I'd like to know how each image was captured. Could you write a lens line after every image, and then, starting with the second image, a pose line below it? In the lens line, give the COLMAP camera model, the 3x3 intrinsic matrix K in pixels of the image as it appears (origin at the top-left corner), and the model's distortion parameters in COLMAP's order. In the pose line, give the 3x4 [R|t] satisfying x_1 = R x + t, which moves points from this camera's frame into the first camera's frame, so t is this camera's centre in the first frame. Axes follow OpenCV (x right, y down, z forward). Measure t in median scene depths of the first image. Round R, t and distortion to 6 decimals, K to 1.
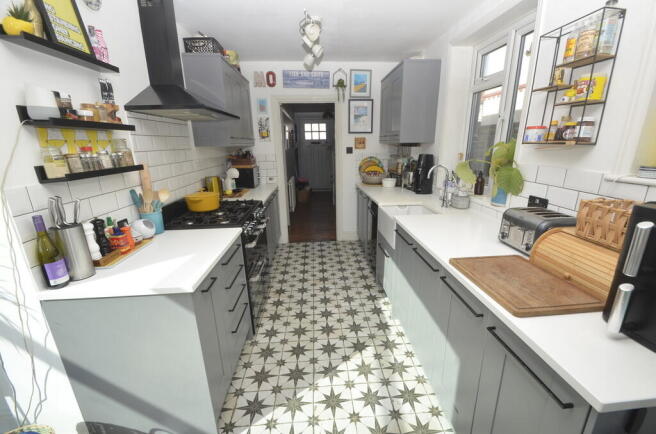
lens RADIAL K [[273.4, 0, 328.0], [0, 273.4, 217.0], [0, 0, 1]] dist [0.001190, 0.000025]
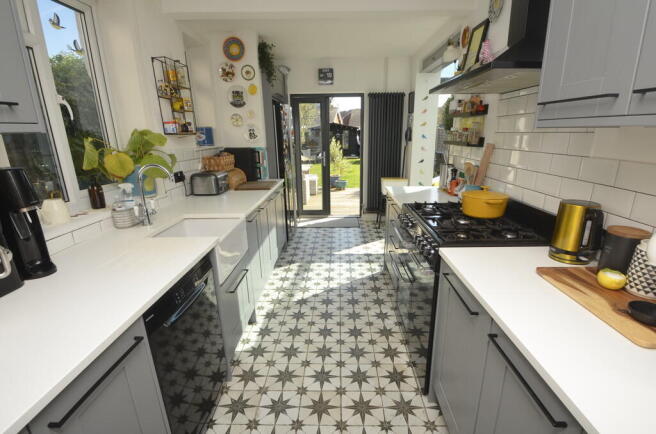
lens RADIAL K [[303.8, 0, 328.0], [0, 303.8, 217.0], [0, 0, 1]] dist [-0.000468, -0.000033]
pose [[-0.995937, -0.005373, 0.089891, -0.105915], [0.041771, 0.856768, 0.514008, -0.477180], [-0.079777, 0.515675, -0.853062, 1.763181]]
